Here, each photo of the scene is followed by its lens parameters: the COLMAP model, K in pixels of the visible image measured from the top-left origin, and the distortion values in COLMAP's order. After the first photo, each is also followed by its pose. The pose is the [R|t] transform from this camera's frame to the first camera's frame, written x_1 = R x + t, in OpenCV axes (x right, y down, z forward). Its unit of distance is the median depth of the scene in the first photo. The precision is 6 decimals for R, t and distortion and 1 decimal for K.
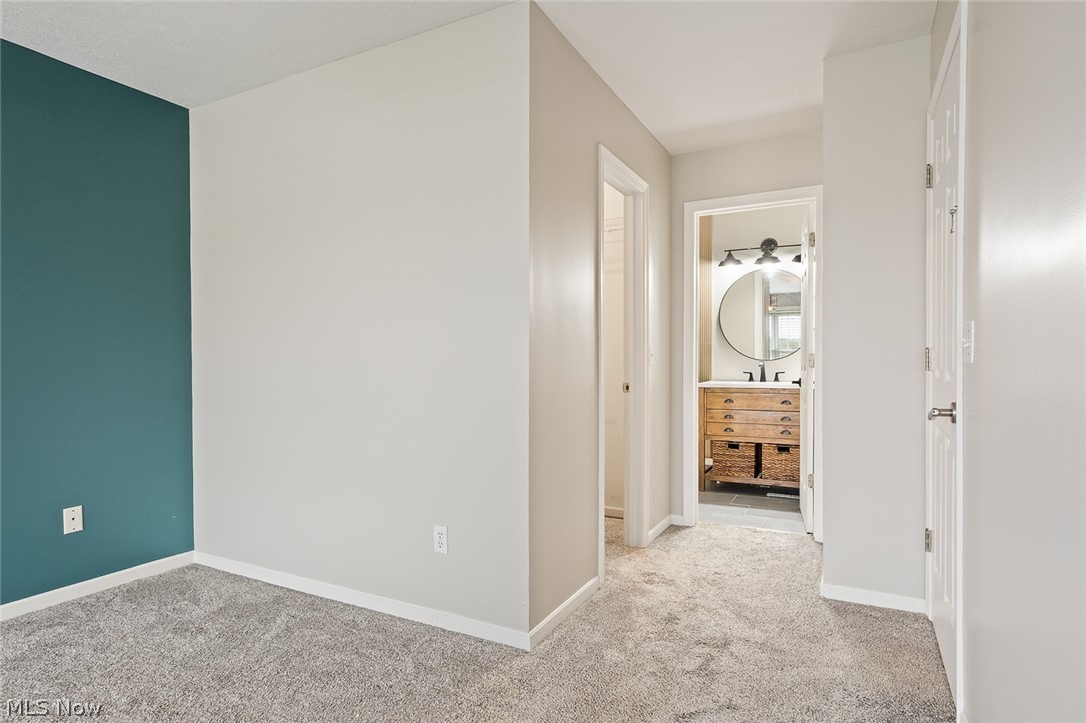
lens RADIAL K [[613.1, 0, 537.1], [0, 613.1, 363.0], [0, 0, 1]] dist [-0.000516, 0.000072]
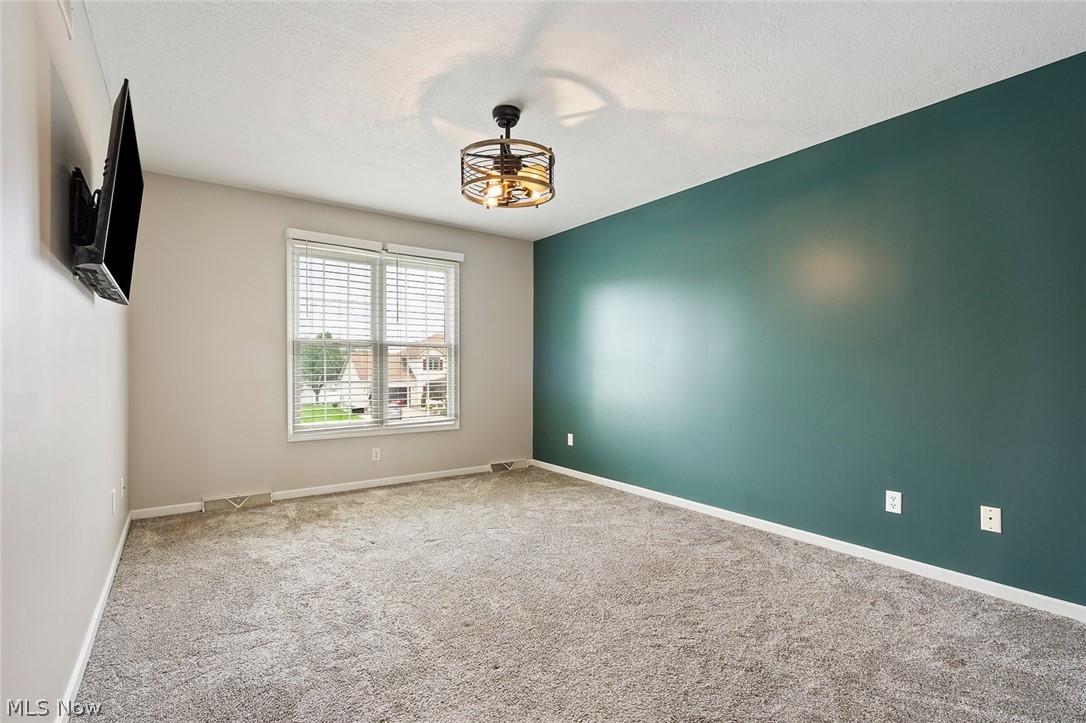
lens RADIAL K [[496.3, 0, 536.7], [0, 496.3, 362.1], [0, 0, 1]] dist [-0.000502, 0.000662]
pose [[-0.459556, -0.005314, -0.888133, 0.360230], [-0.006367, 0.999976, -0.002689, -0.005715], [0.888126, 0.004419, -0.459579, 0.708744]]
